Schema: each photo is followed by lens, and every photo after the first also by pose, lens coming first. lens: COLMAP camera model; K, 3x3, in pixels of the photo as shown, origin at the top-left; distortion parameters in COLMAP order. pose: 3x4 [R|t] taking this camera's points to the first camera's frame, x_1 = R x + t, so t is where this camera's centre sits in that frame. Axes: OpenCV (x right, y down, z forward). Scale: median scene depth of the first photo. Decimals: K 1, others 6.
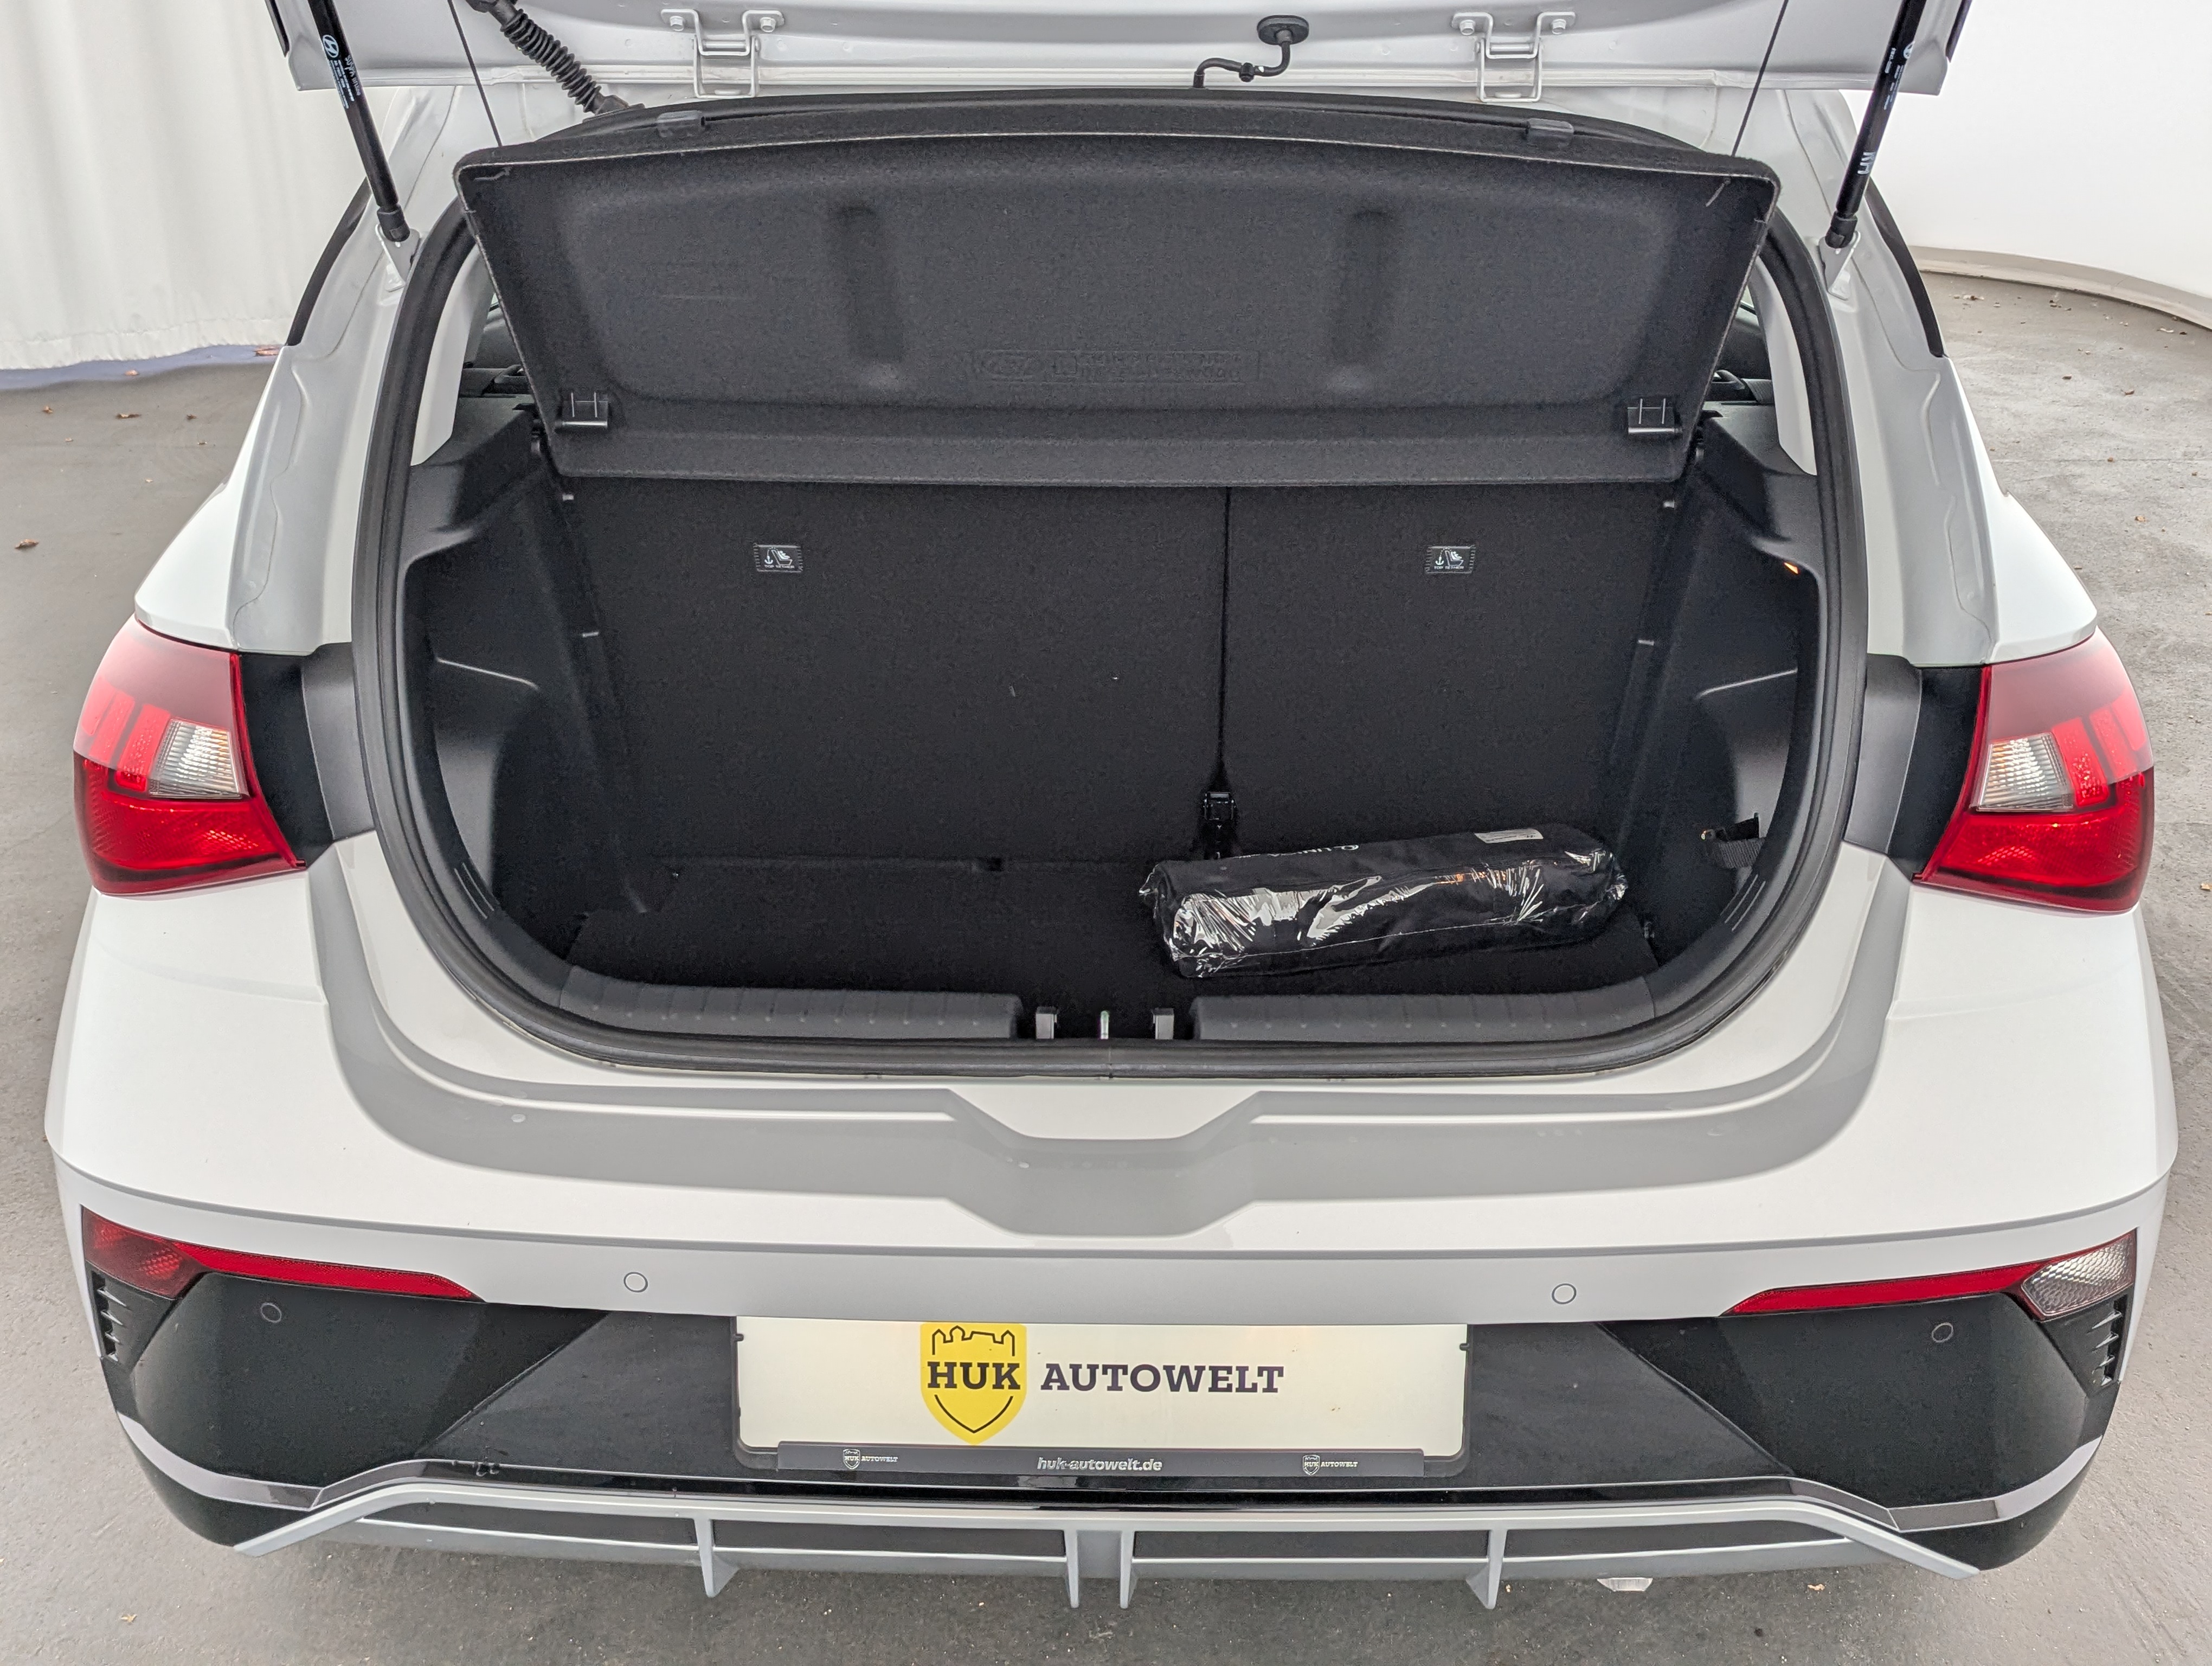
lens RADIAL K [[2096.8, 0, 1106.0], [0, 2096.8, 833.0], [0, 0, 1]] dist [0.033463, 0.003467]
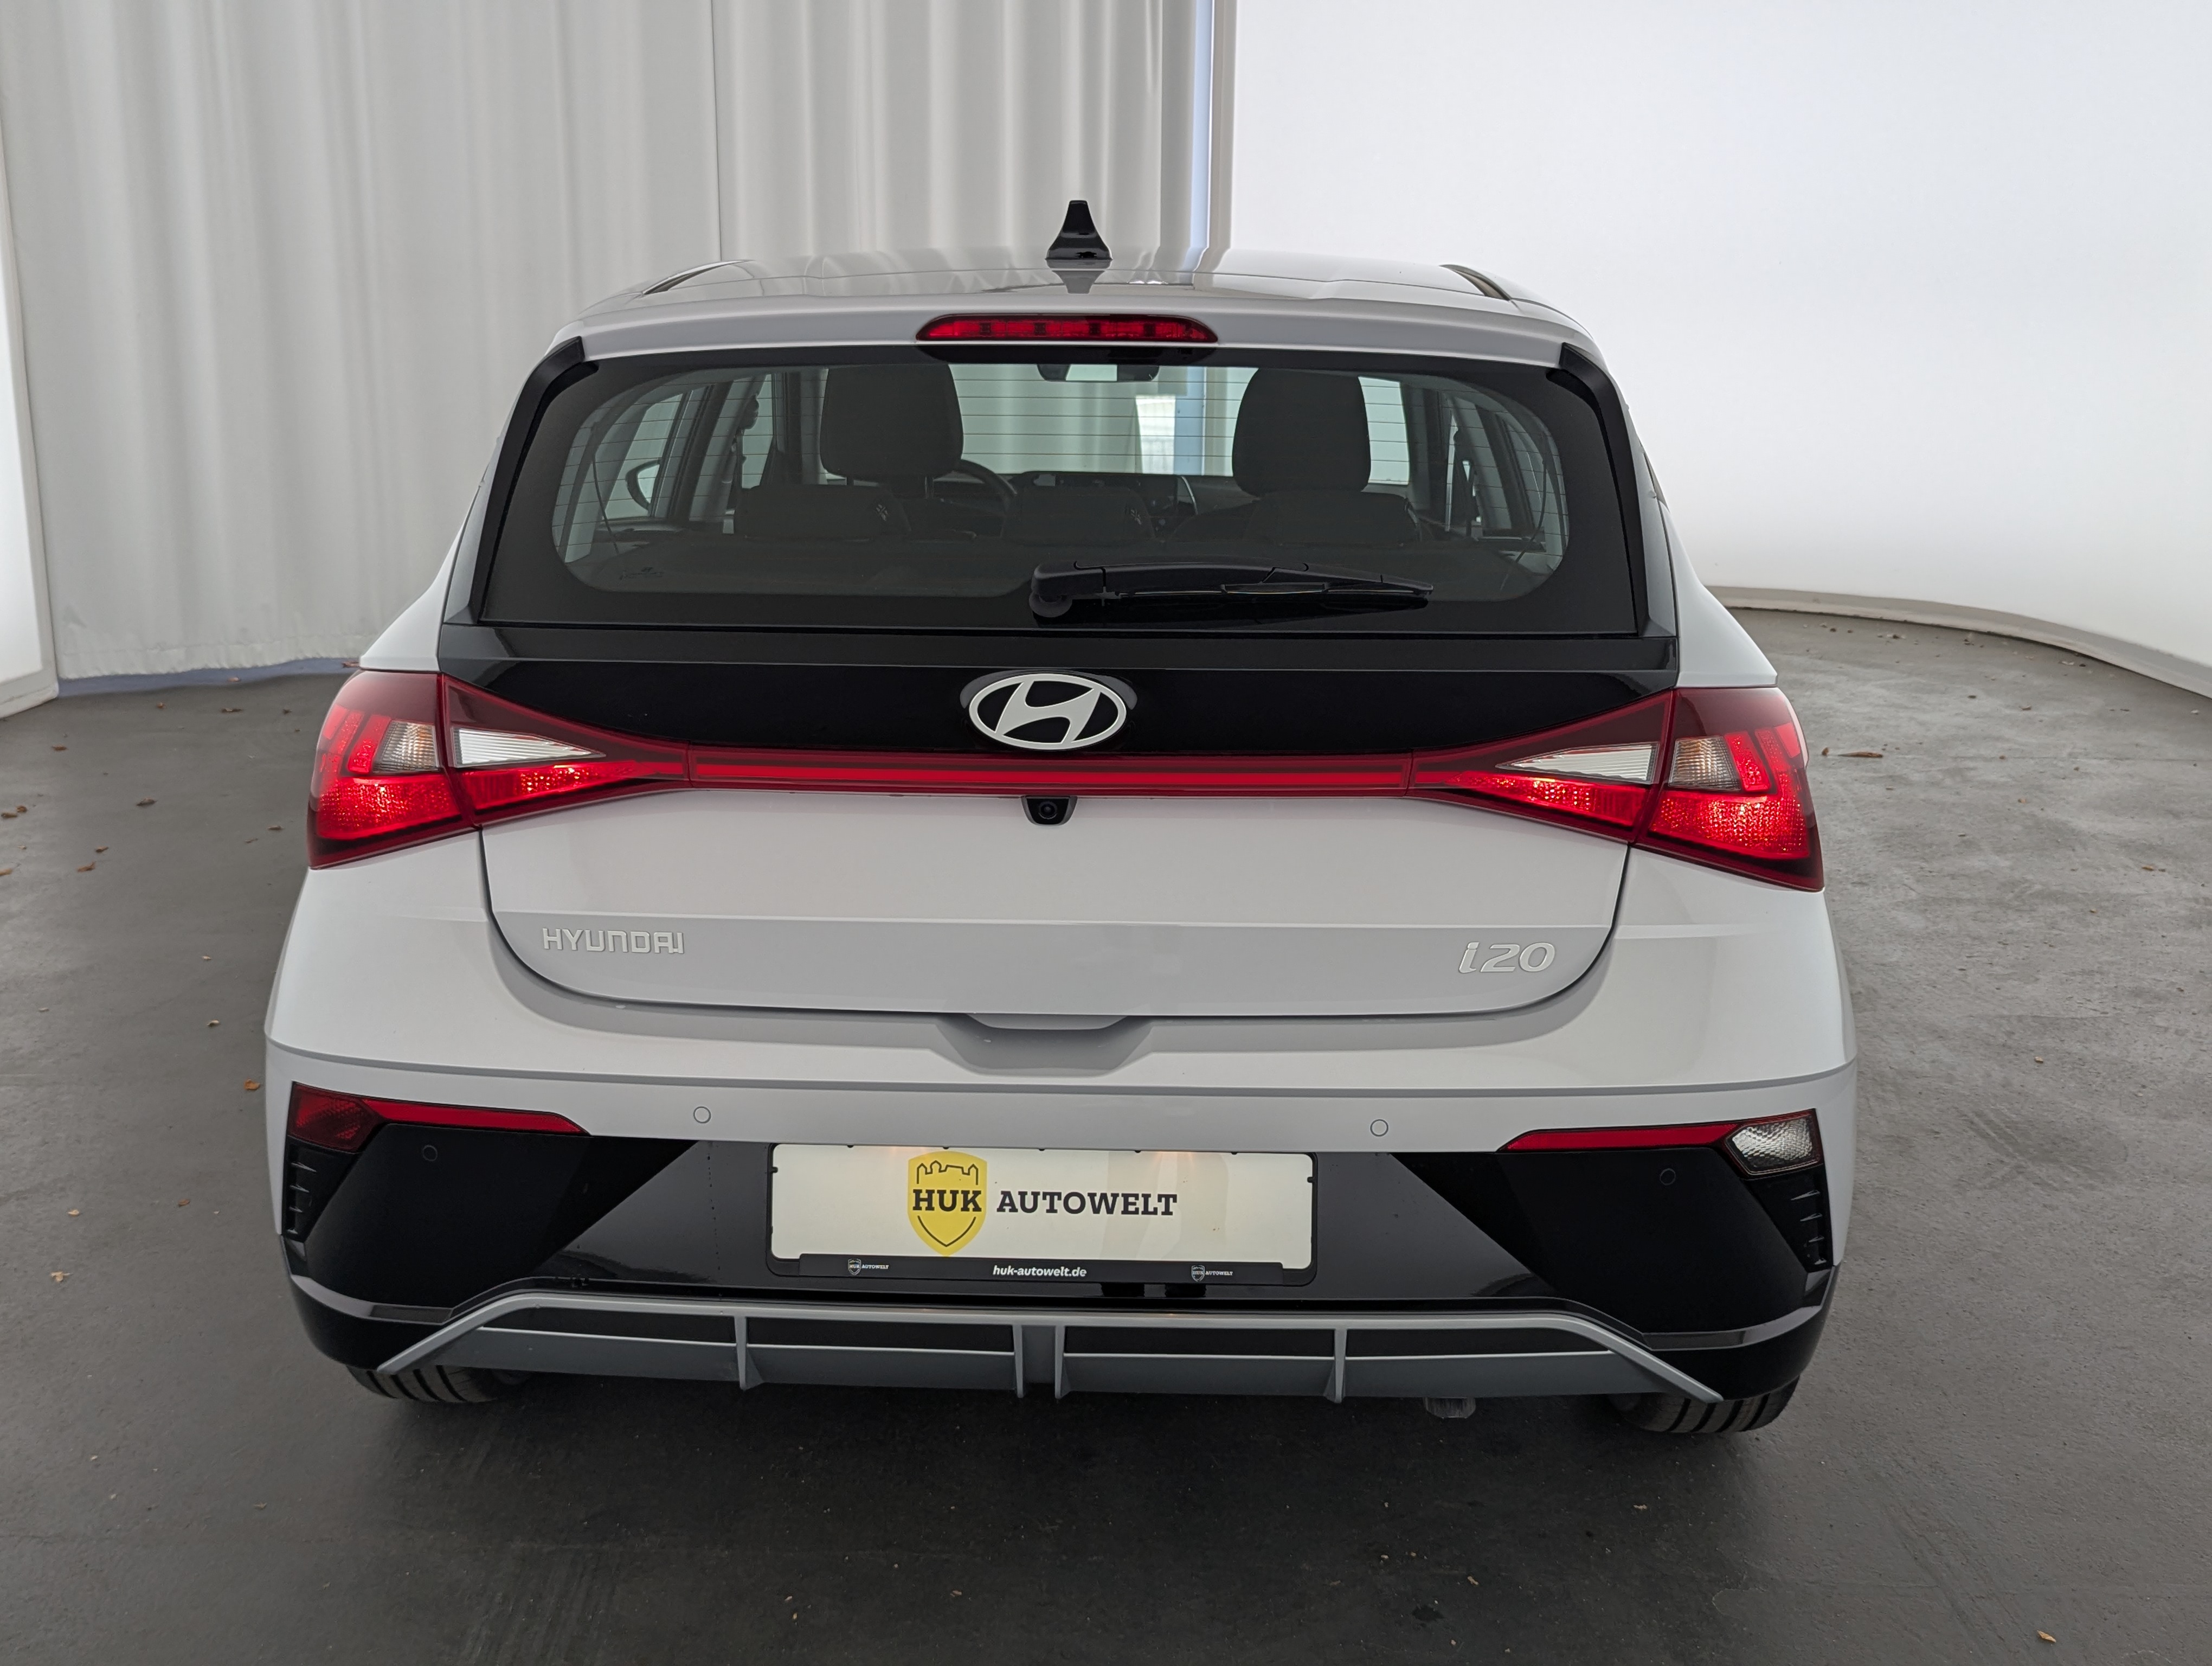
lens RADIAL K [[2166.9, 0, 1106.0], [0, 2166.9, 833.0], [0, 0, 1]] dist [0.048477, -0.012432]
pose [[0.999888, 0.008996, -0.011998, 0.053151], [-0.011155, 0.980906, -0.194163, 0.294667], [0.010022, 0.194275, 0.980896, -0.406652]]
